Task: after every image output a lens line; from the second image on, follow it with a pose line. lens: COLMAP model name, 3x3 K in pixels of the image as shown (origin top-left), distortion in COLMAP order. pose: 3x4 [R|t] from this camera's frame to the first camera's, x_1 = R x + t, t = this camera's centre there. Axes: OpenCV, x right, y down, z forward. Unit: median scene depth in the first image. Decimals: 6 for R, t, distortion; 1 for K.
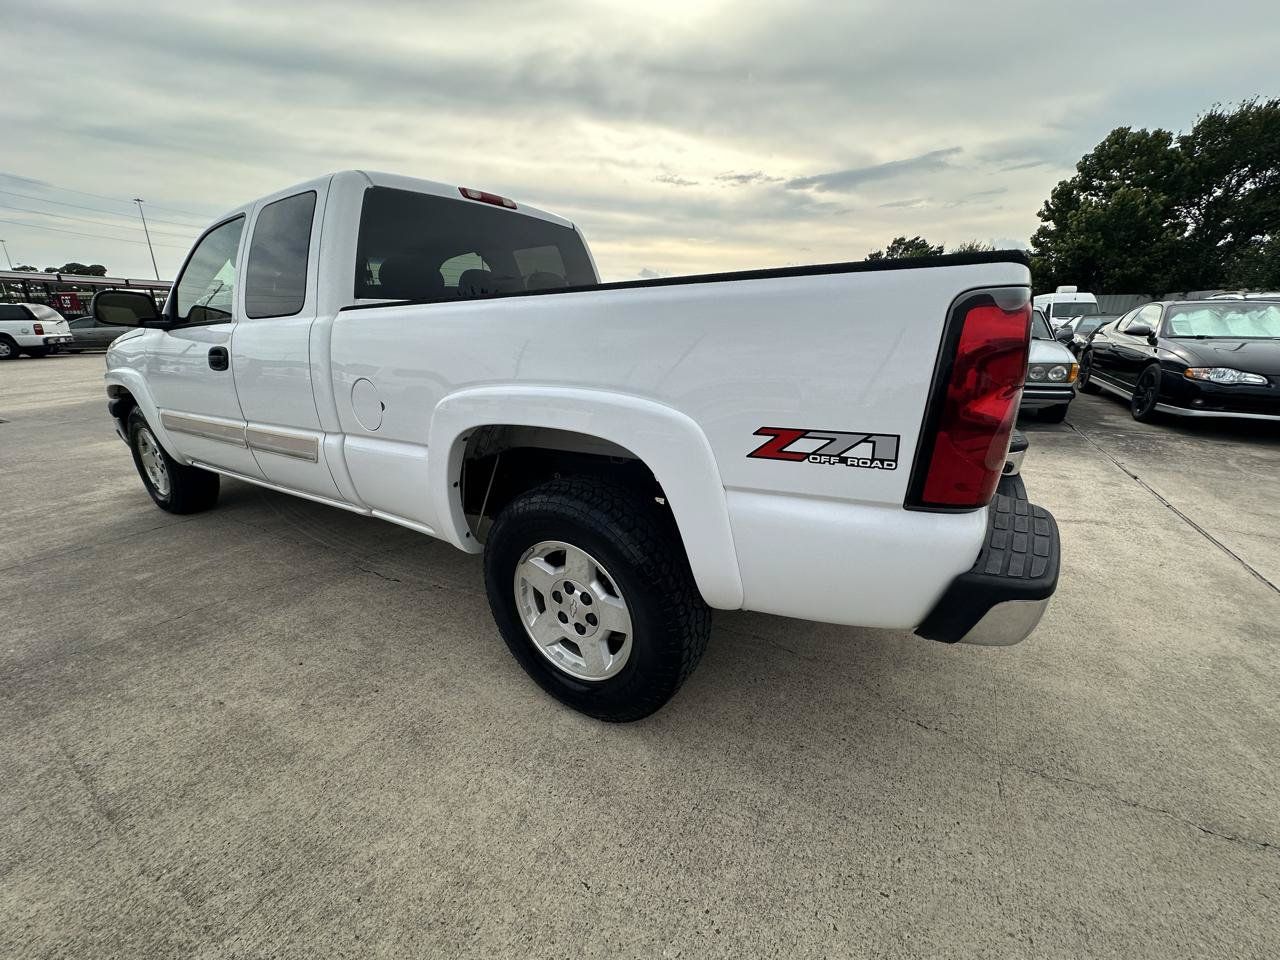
lens RADIAL K [[529.7, 0, 624.8], [0, 529.7, 495.7], [0, 0, 1]] dist [-0.002677, -0.000001]
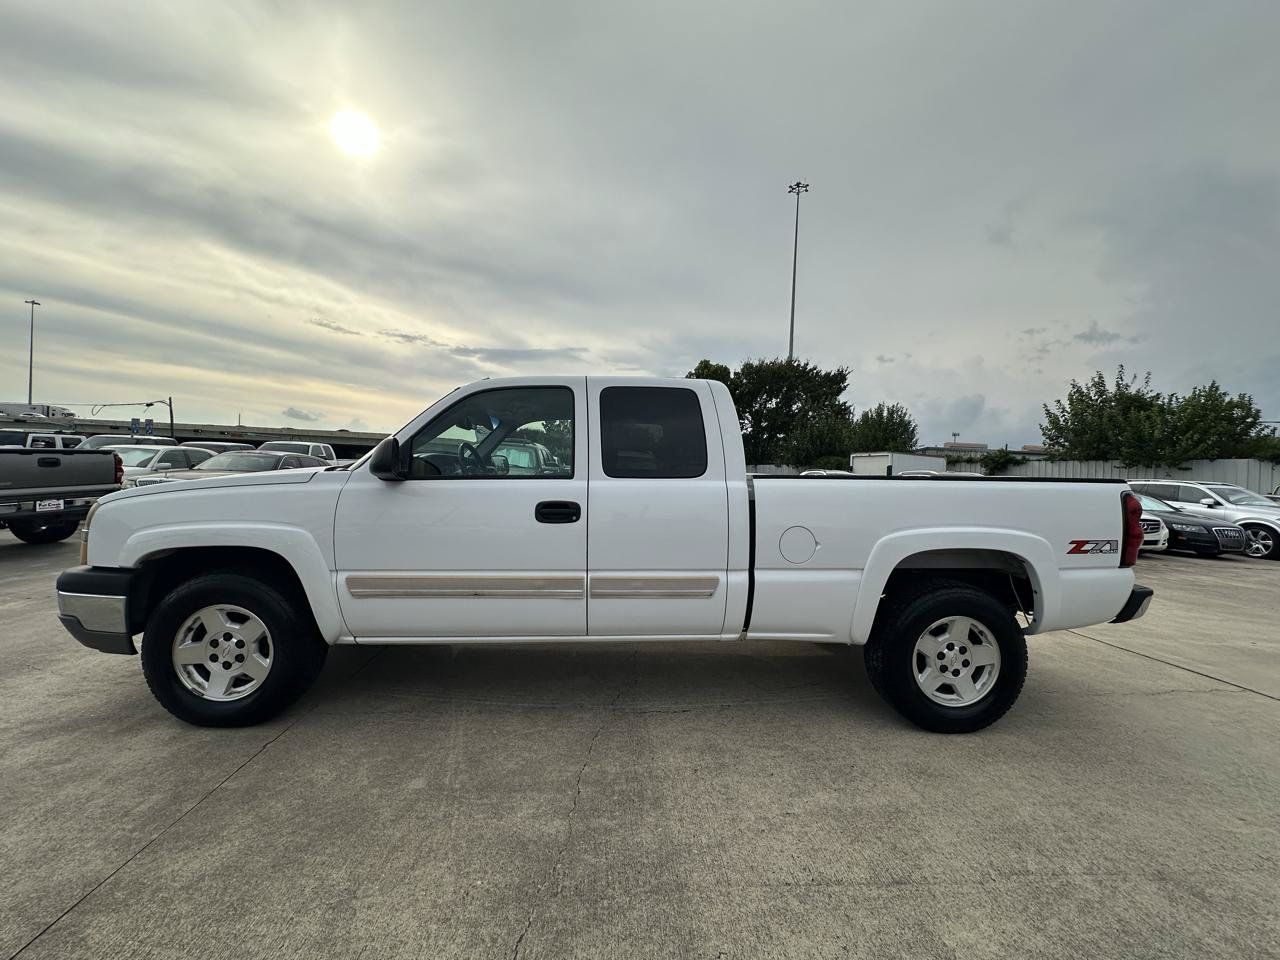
lens RADIAL K [[534.6, 0, 660.6], [0, 534.6, 479.1], [0, 0, 1]] dist [-0.000320, 0.000319]
pose [[0.799305, 0.034397, 0.599941, -1.819719], [0.147888, 0.956395, -0.251867, -0.040786], [-0.582444, 0.290043, 0.759364, 0.100944]]
